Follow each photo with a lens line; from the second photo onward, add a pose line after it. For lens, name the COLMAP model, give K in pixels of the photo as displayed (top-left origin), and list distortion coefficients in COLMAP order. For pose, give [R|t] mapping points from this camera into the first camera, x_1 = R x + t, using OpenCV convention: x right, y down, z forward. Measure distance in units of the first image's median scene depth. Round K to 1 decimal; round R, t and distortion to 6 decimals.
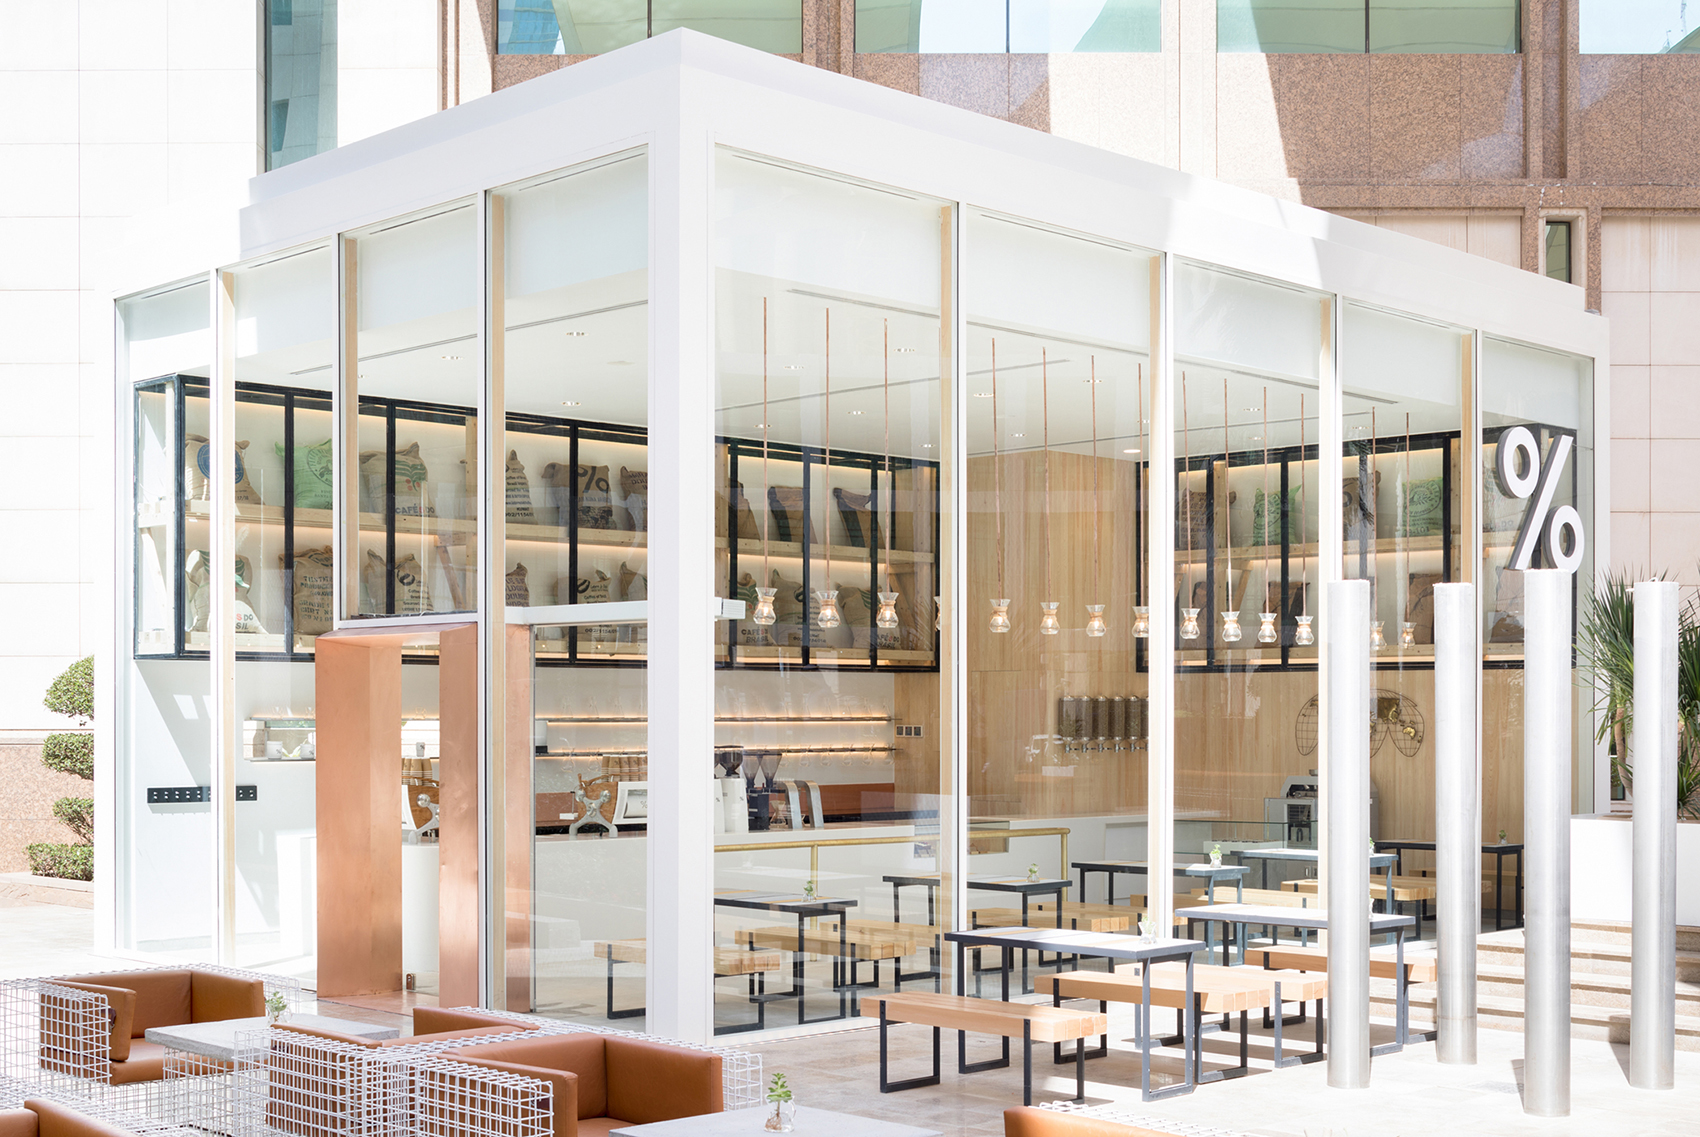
lens RADIAL K [[2166.5, 0, 850.0], [0, 2166.5, 568.5], [0, 0, 1]] dist [0.012325, 0.016438]
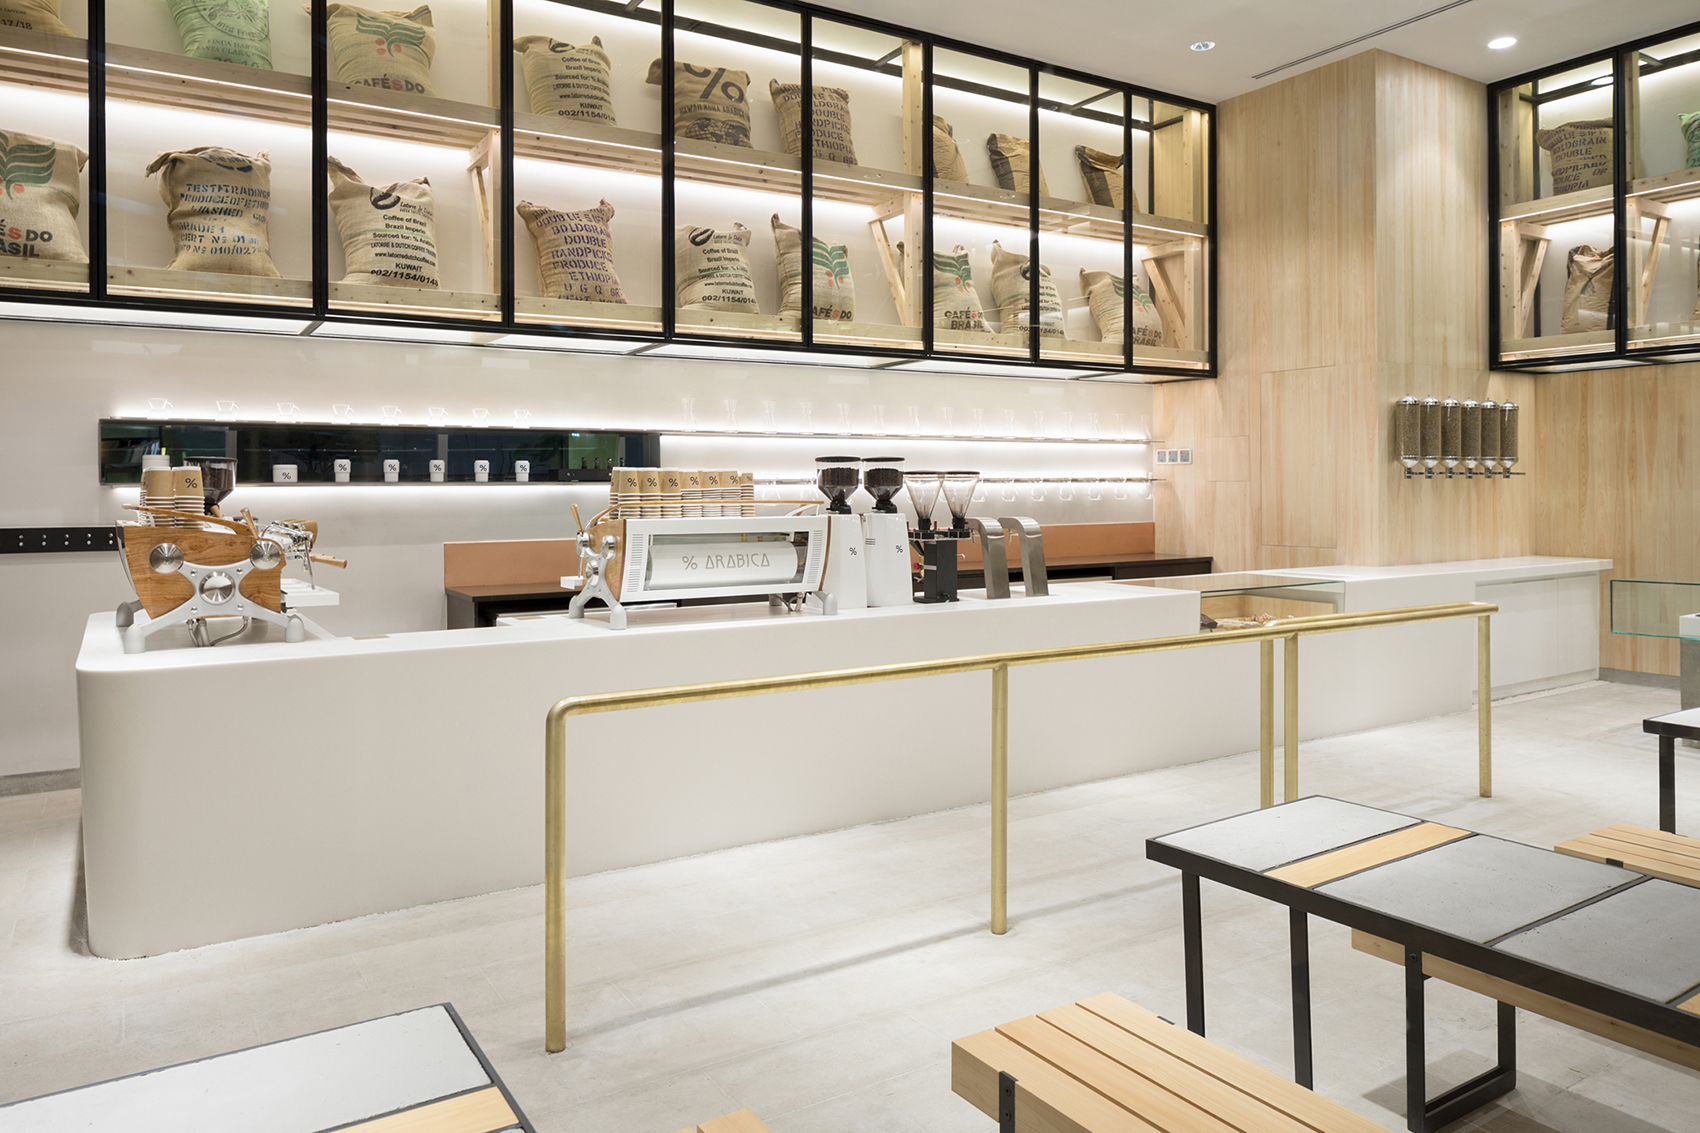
lens RADIAL K [[1175.6, 0, 855.8], [0, 1175.6, 510.9], [0, 0, 1]] dist [0.000957, 0.000701]
pose [[0.975468, -0.004207, -0.220102, 0.008665], [0.023714, 0.996007, 0.086064, 0.057472], [0.218862, -0.089172, 0.971673, 0.580189]]
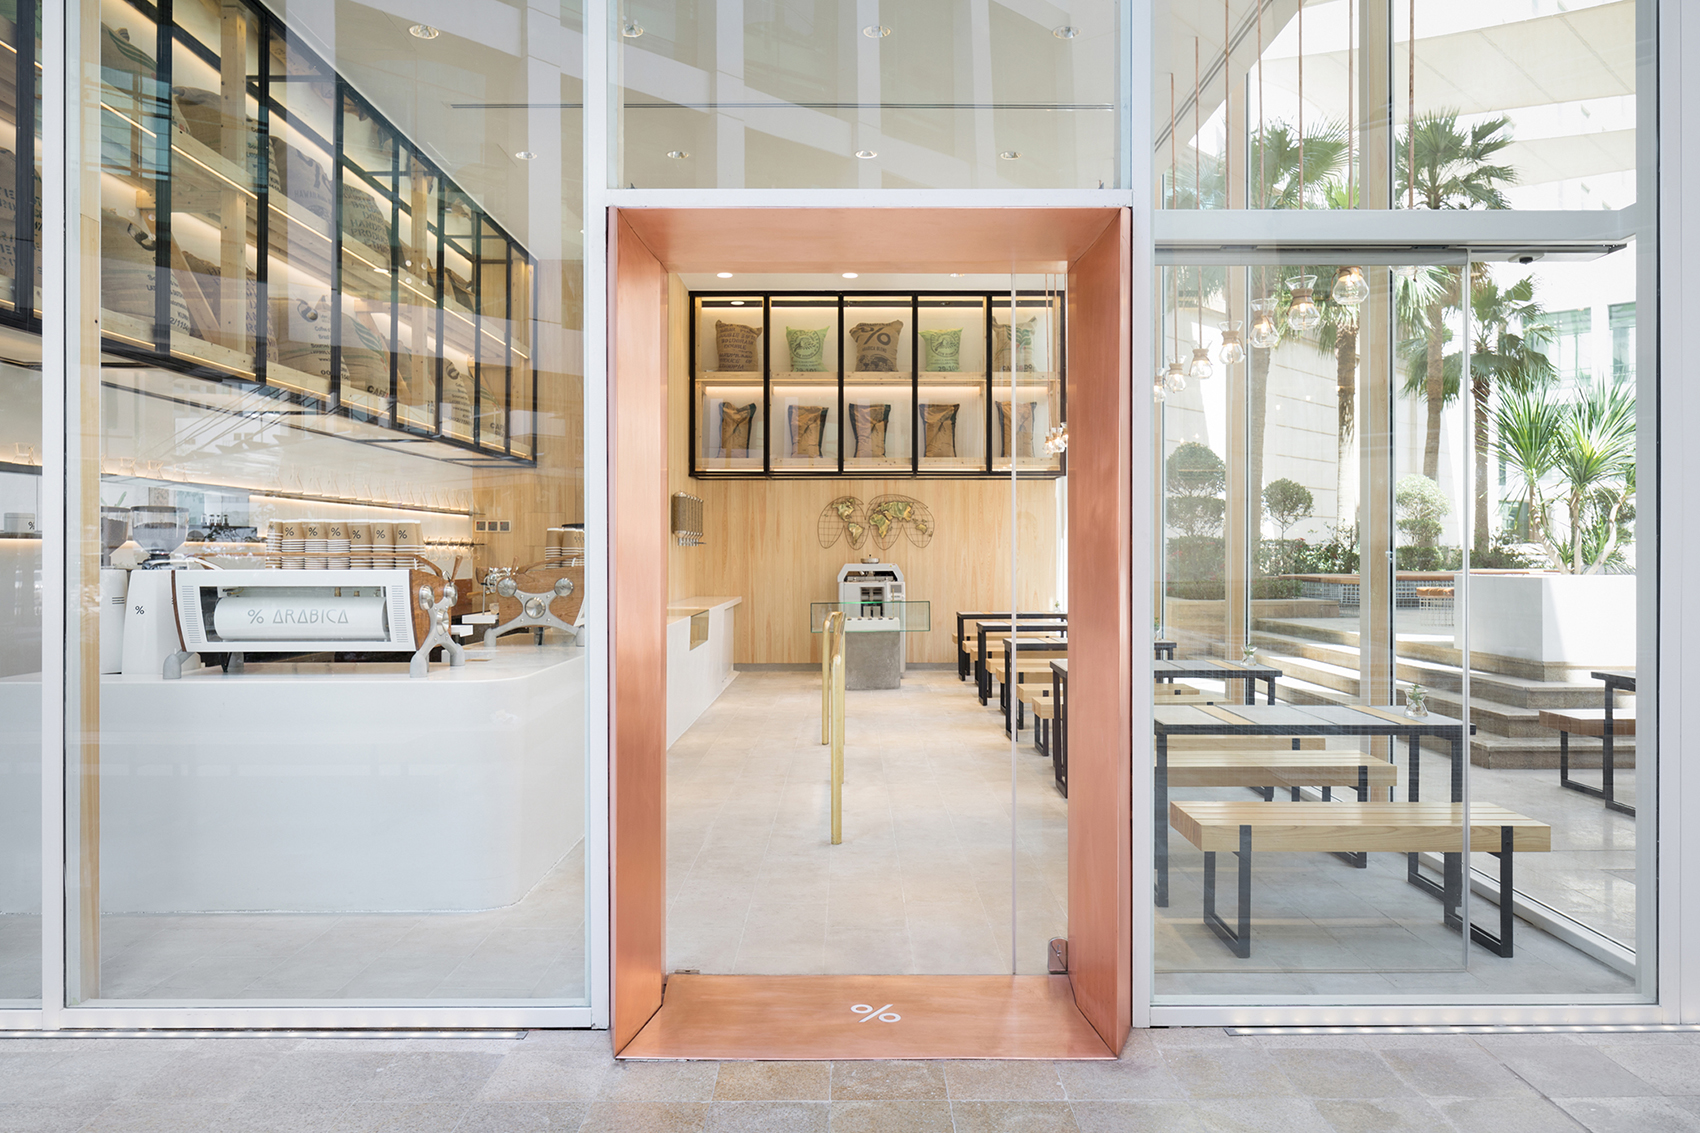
lens RADIAL K [[1181.8, 0, 800.3], [0, 1181.8, 564.3], [0, 0, 1]] dist [-0.002627, -0.001193]
pose [[0.725827, -0.007590, 0.687835, -0.255188], [-0.044329, 0.997345, 0.057783, 0.057132], [-0.686447, -0.072431, 0.723563, 0.528249]]
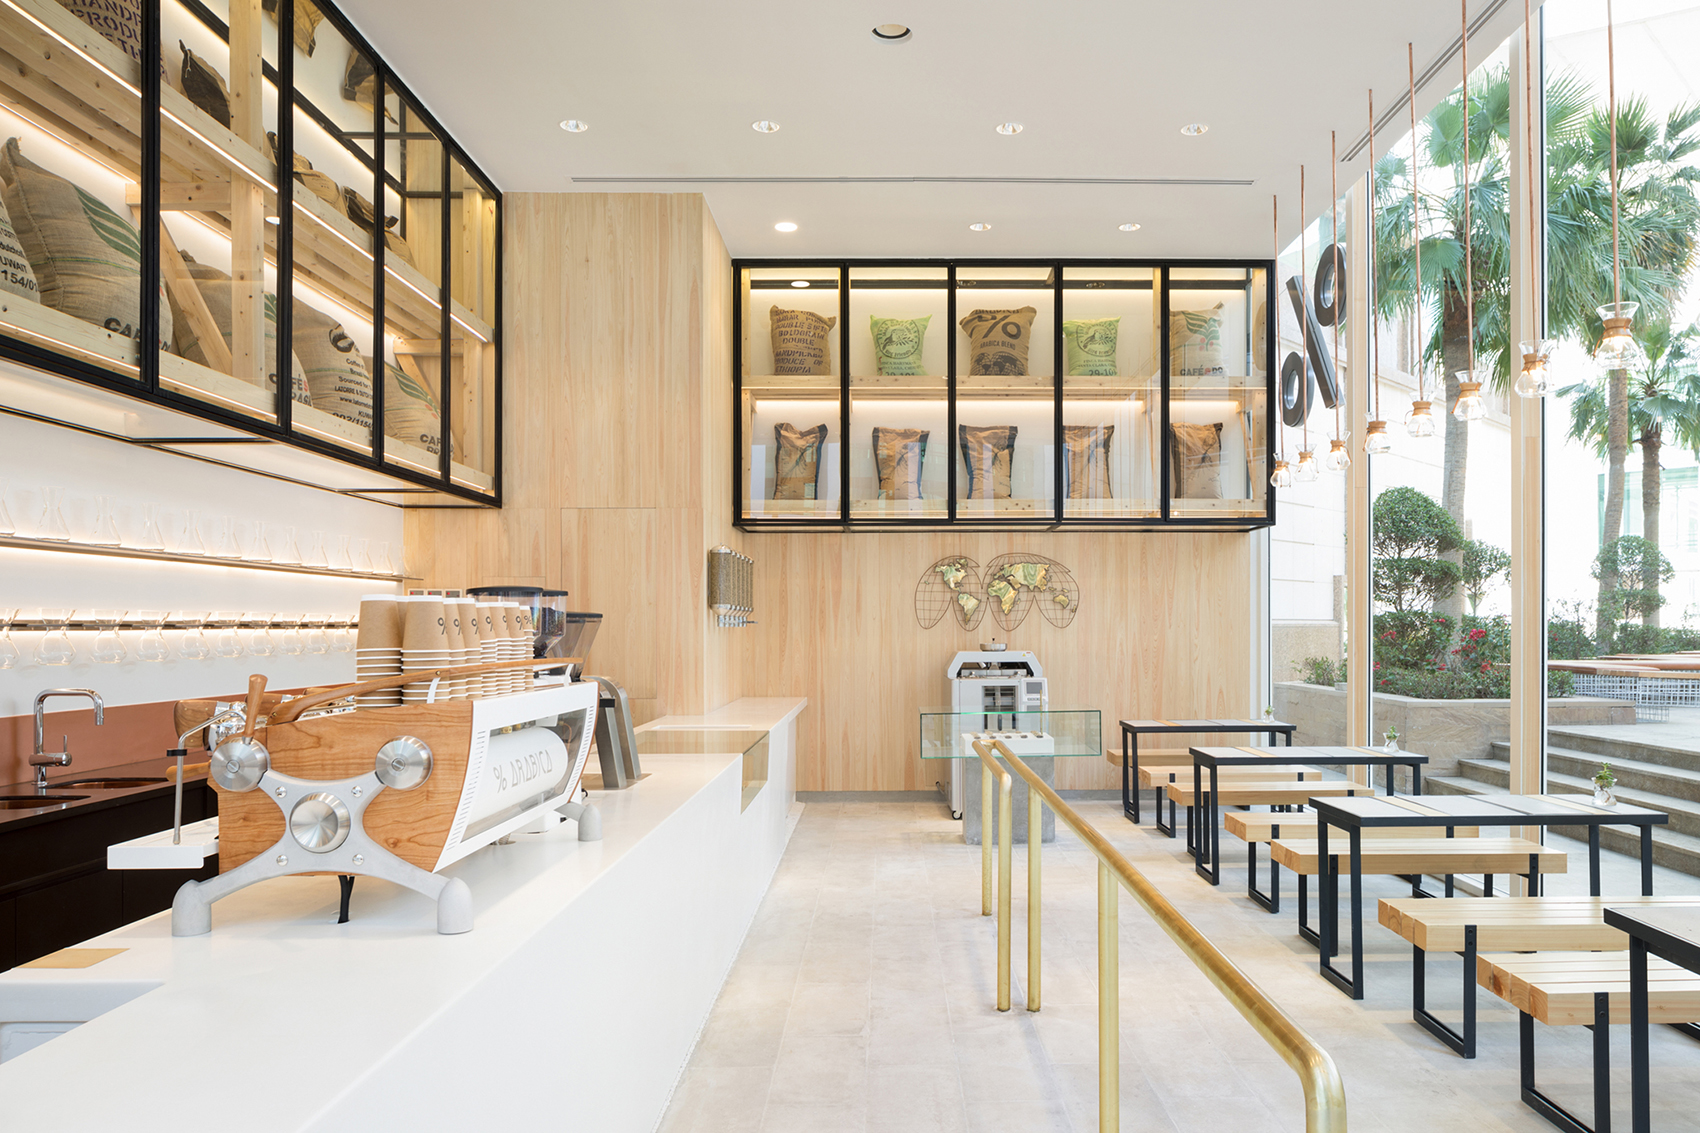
lens RADIAL K [[1152.8, 0, 859.5], [0, 1152.8, 631.4], [0, 0, 1]] dist [-0.000037, -0.000837]
pose [[0.710511, -0.005398, 0.703666, -0.132683], [-0.043456, 0.997725, 0.051532, 0.064184], [-0.702343, -0.067193, 0.708660, 0.689120]]
